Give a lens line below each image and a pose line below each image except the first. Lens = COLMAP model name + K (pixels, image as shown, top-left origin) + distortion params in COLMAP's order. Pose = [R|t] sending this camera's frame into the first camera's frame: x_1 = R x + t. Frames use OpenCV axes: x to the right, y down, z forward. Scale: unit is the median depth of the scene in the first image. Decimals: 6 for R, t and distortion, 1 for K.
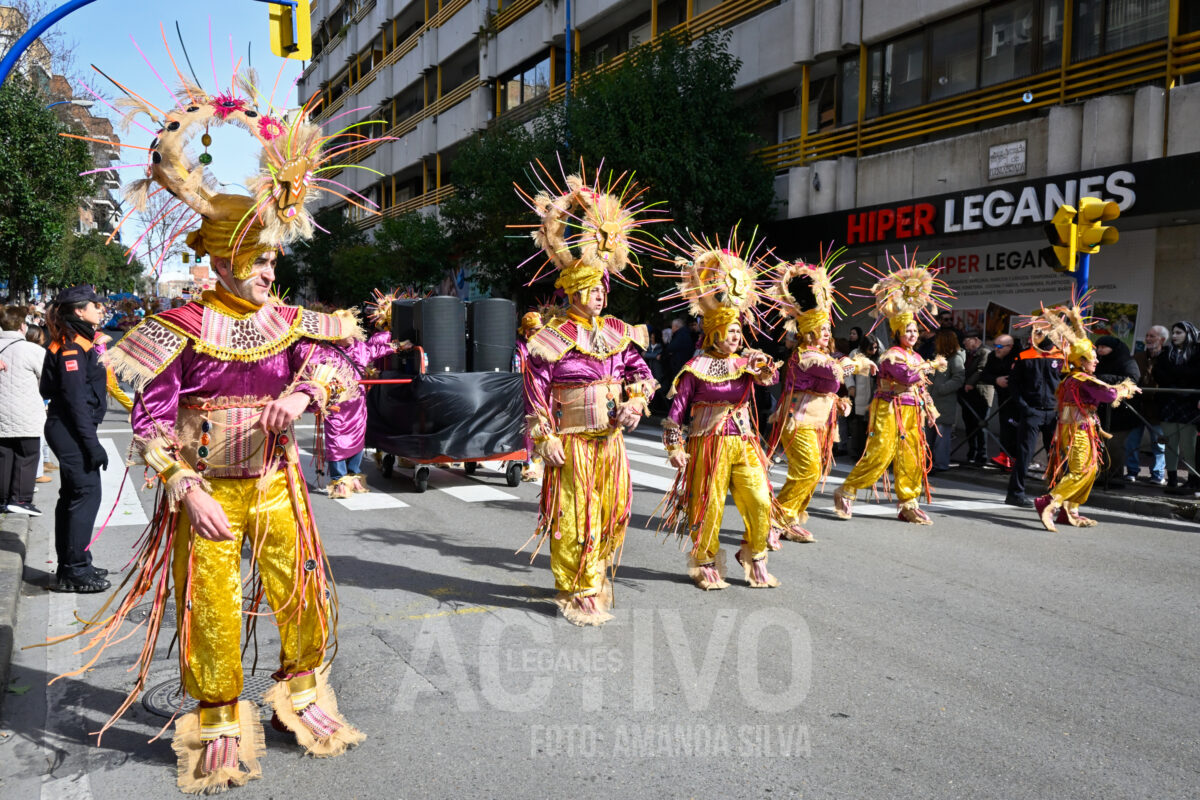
lens RADIAL K [[974.4, 0, 600.0], [0, 974.4, 400.0], [0, 0, 1]] dist [0.001860, 0.000886]
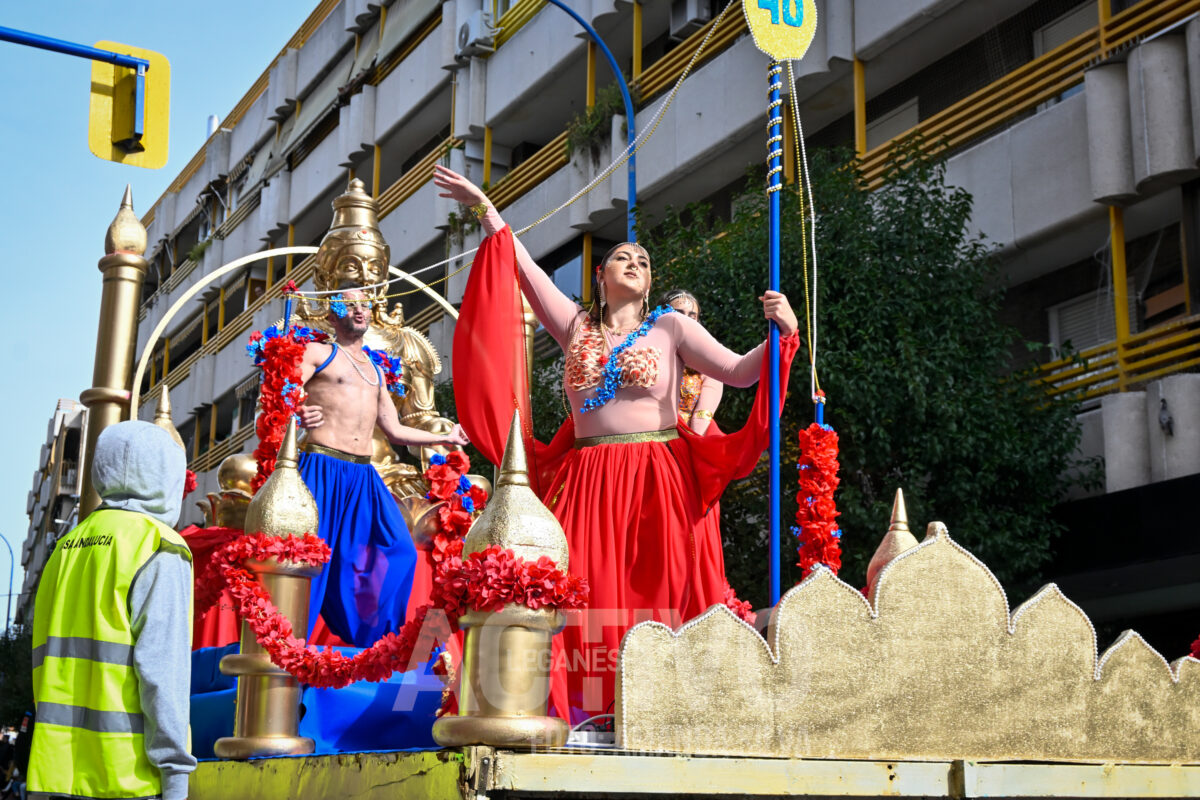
lens RADIAL K [[1712.0, 0, 600.0], [0, 1712.0, 400.0], [0, 0, 1]] dist [0.019016, -0.090621]
pose [[0.999972, -0.006272, -0.004140, -0.069370], [0.004746, 0.954181, -0.299193, 0.029863], [0.005827, 0.299165, 0.954184, 0.190295]]
